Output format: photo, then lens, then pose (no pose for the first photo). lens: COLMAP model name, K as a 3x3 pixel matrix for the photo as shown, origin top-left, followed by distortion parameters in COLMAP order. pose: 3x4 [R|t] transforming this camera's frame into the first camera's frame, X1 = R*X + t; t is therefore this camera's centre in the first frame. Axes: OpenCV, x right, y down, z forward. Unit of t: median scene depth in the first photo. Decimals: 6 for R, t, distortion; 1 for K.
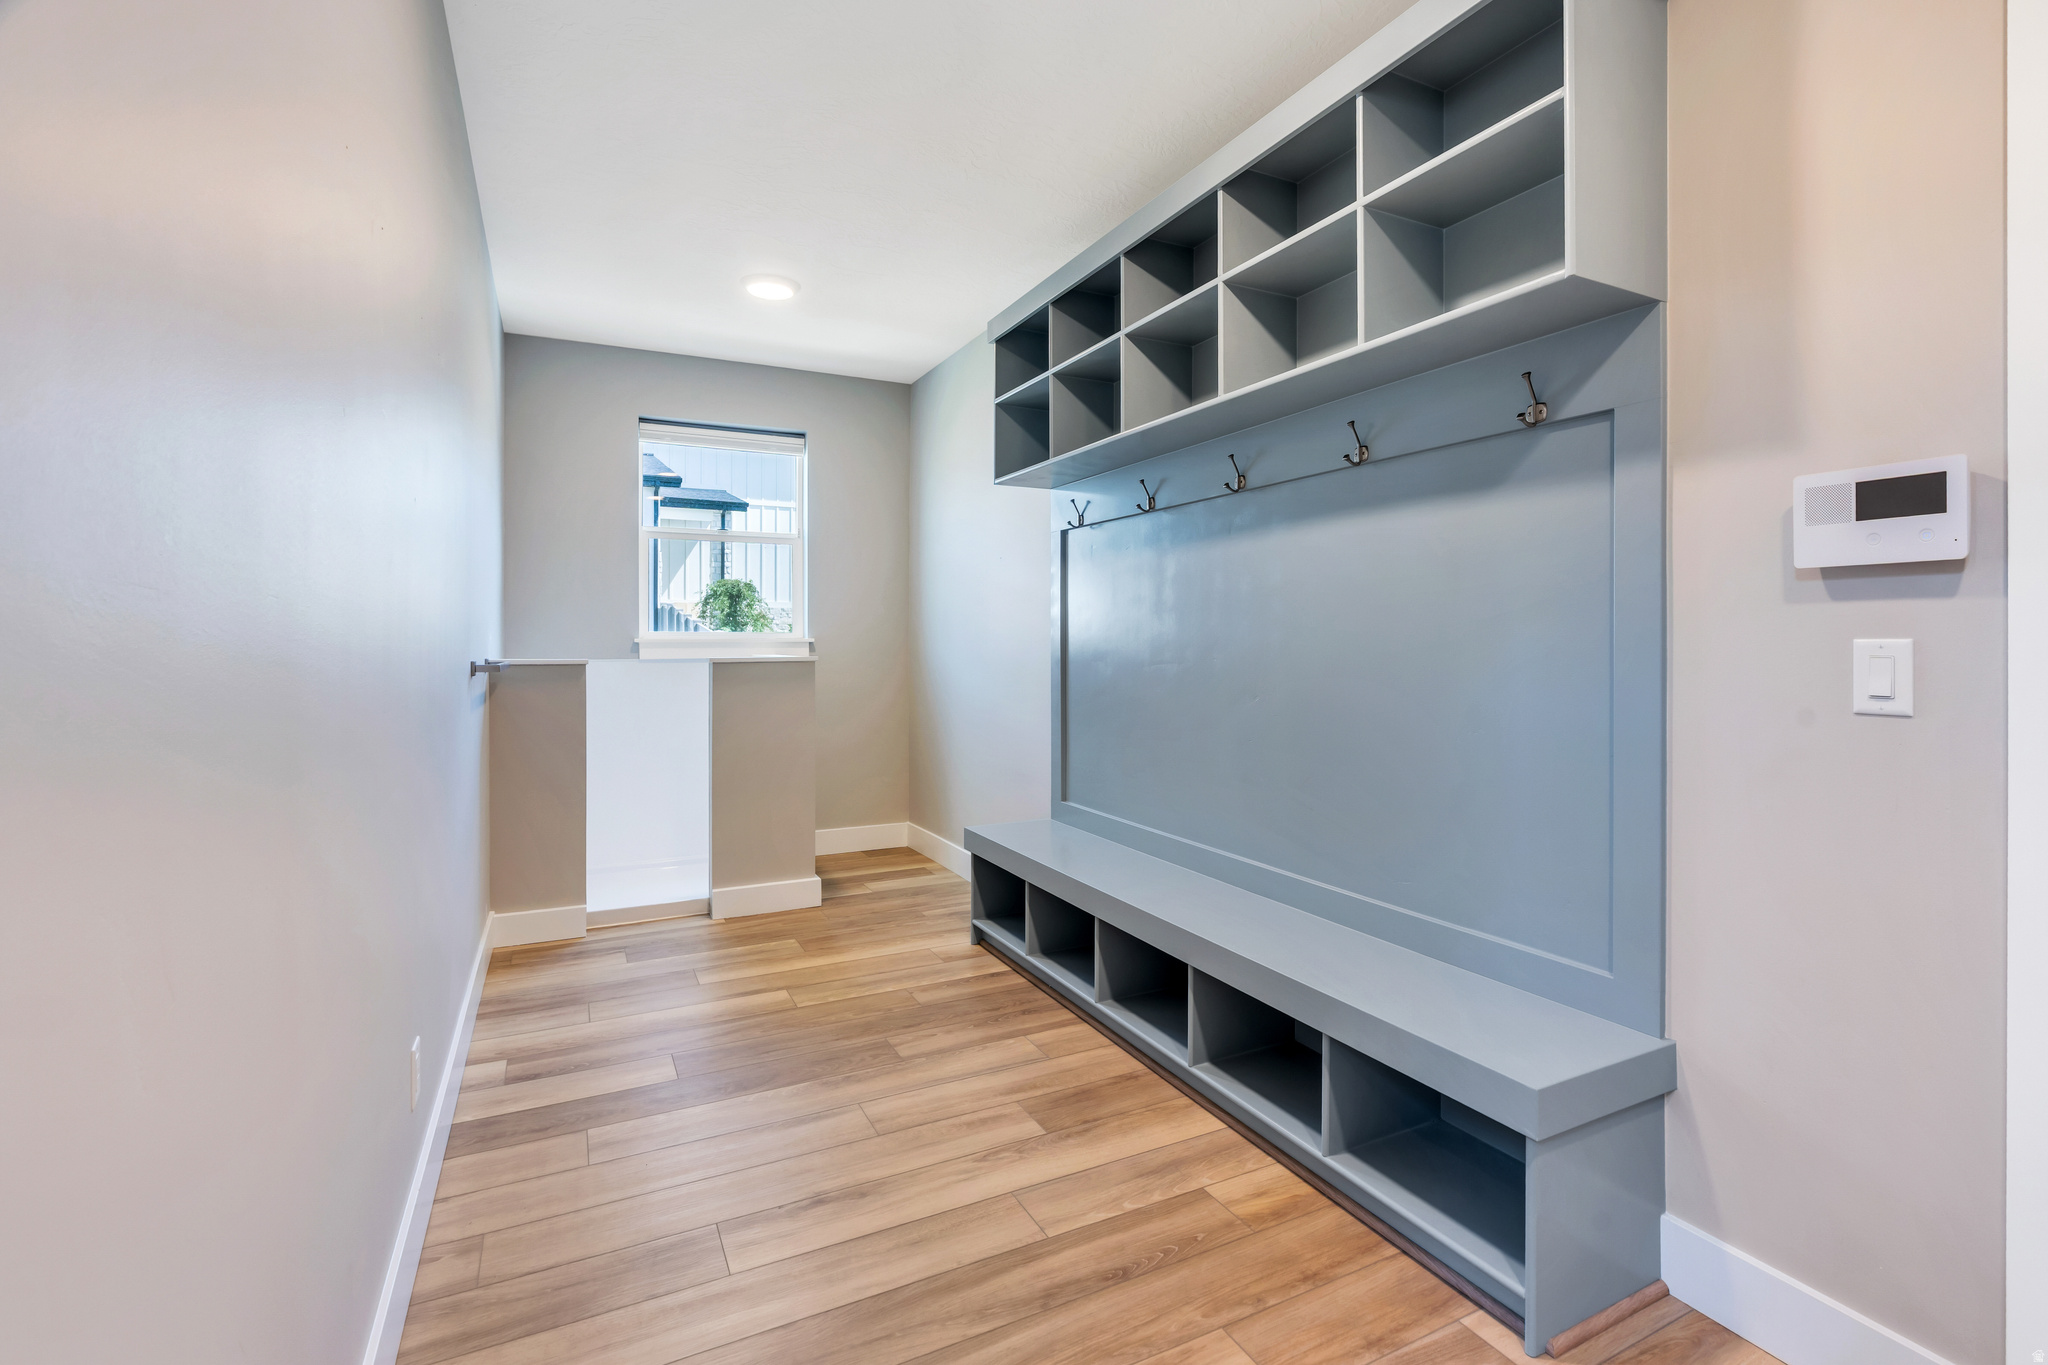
lens RADIAL K [[924.9, 0, 1031.5], [0, 924.9, 642.8], [0, 0, 1]] dist [-0.003633, 0.000392]
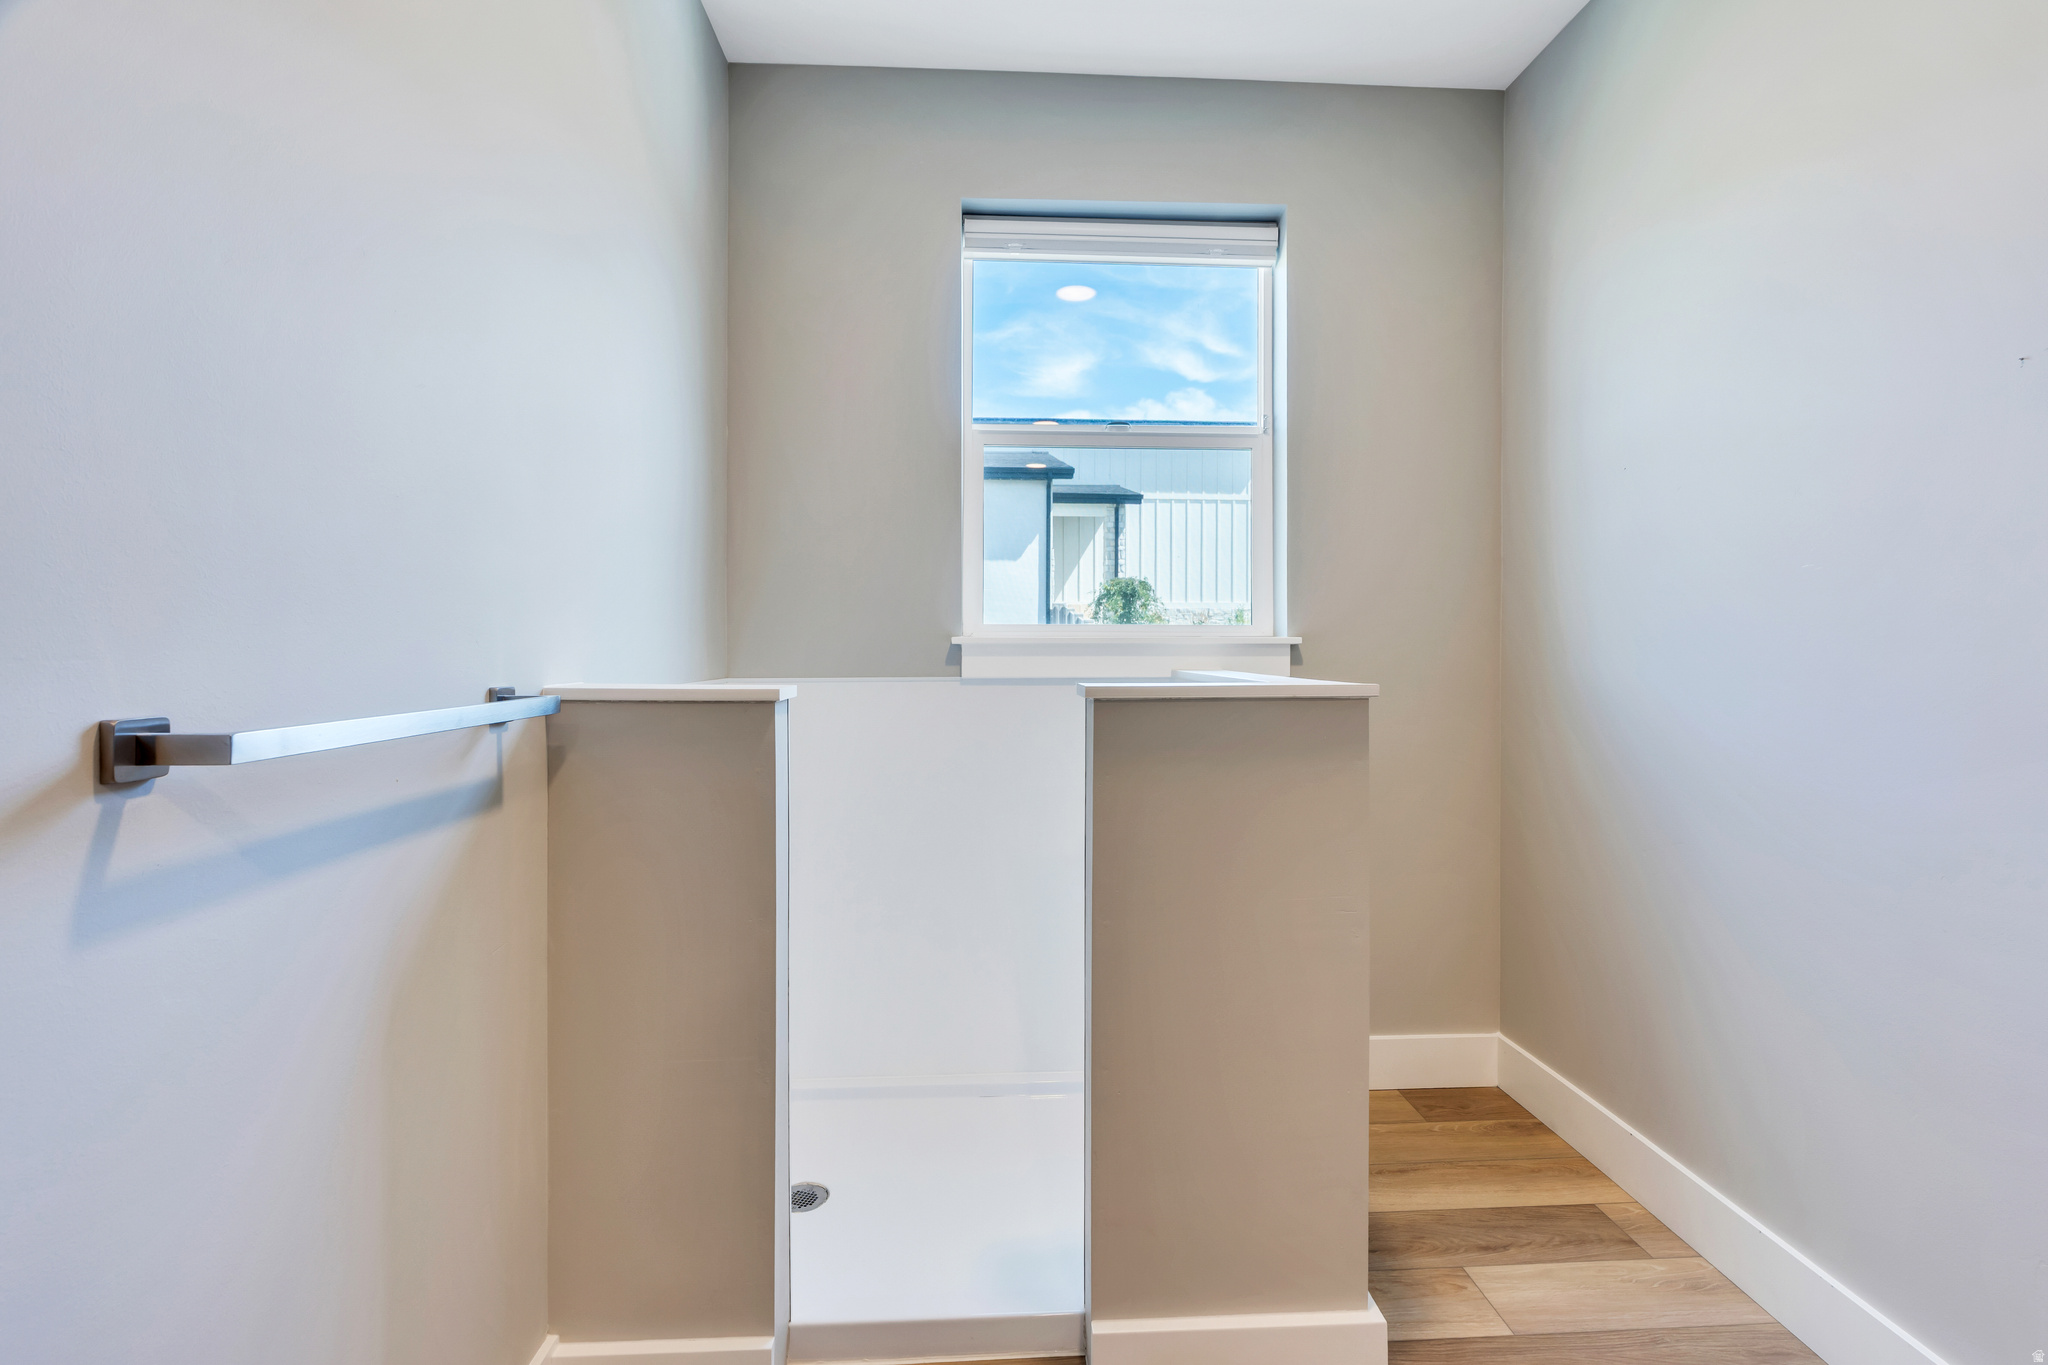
lens RADIAL K [[924.9, 0, 1031.5], [0, 924.9, 642.8], [0, 0, 1]] dist [-0.003633, 0.000392]
pose [[0.915749, -0.000377, -0.401751, -0.042487], [-0.001237, 0.999992, -0.003757, 0.000127], [0.401749, 0.003937, 0.915741, 0.126361]]
